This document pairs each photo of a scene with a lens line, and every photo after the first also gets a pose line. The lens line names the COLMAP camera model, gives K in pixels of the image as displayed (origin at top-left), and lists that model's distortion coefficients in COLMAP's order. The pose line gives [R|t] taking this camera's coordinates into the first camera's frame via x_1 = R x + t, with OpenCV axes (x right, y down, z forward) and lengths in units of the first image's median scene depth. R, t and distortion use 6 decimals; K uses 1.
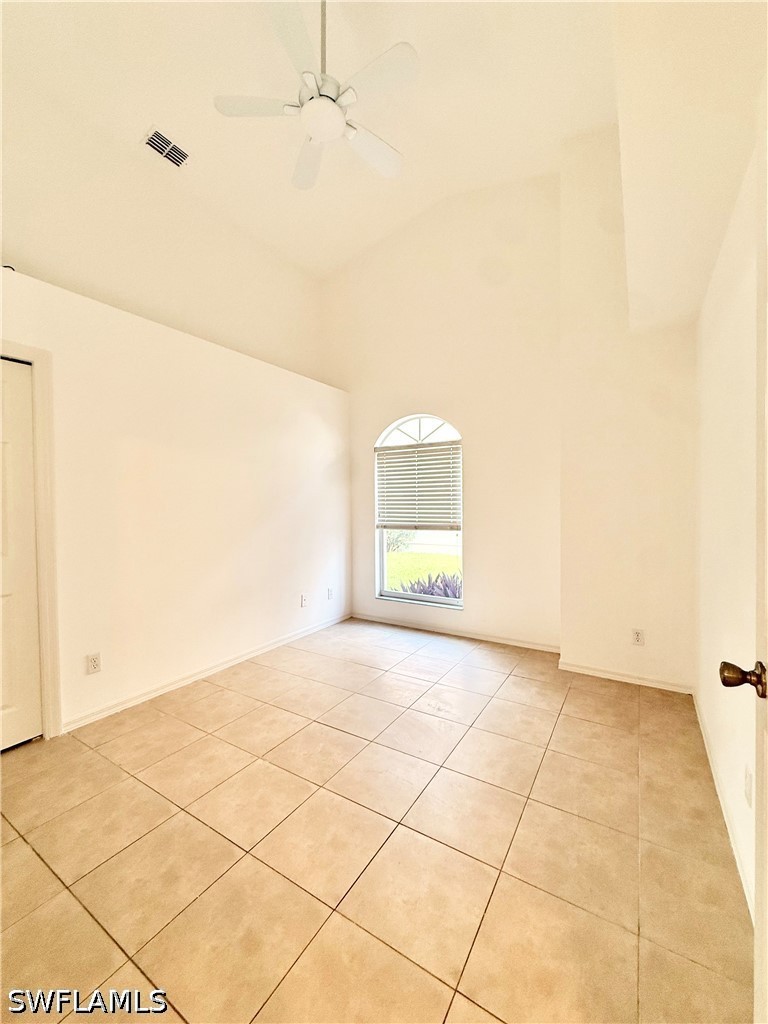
lens RADIAL K [[410.7, 0, 386.2], [0, 410.7, 509.7], [0, 0, 1]] dist [0.001099, -0.000068]
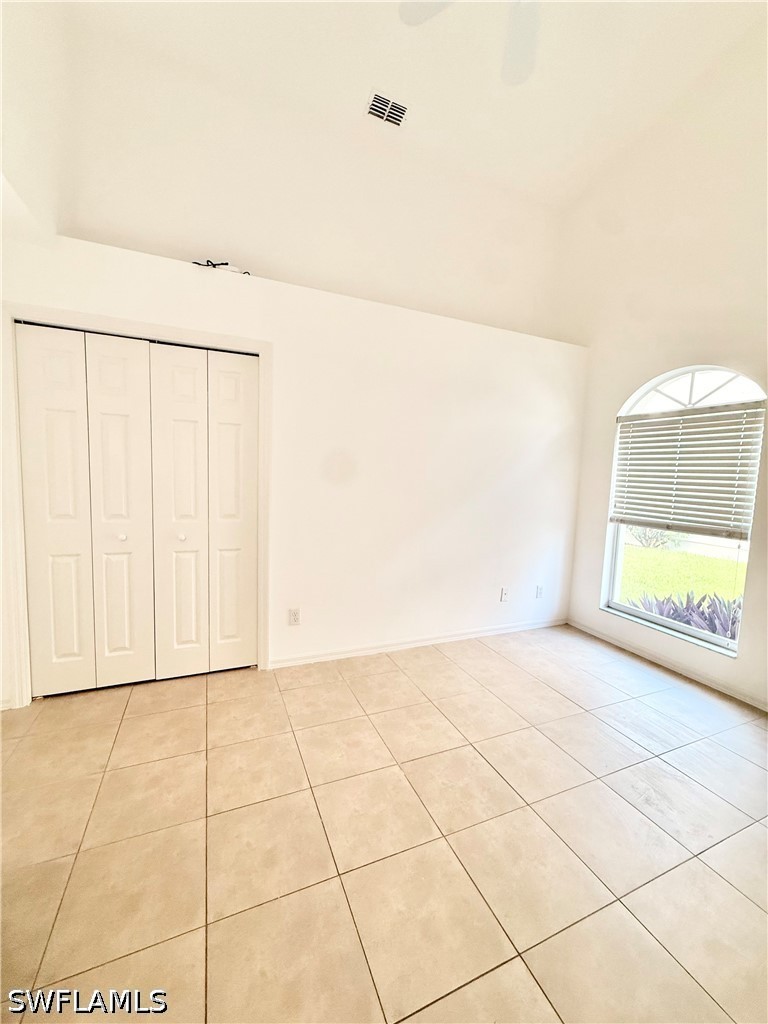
lens RADIAL K [[410.7, 0, 386.2], [0, 410.7, 509.7], [0, 0, 1]] dist [0.001099, -0.000068]
pose [[0.821190, 0.093190, -0.562994, 0.081433], [-0.055797, 0.994961, 0.083304, -0.023521], [0.567920, -0.036995, 0.822252, 0.149145]]
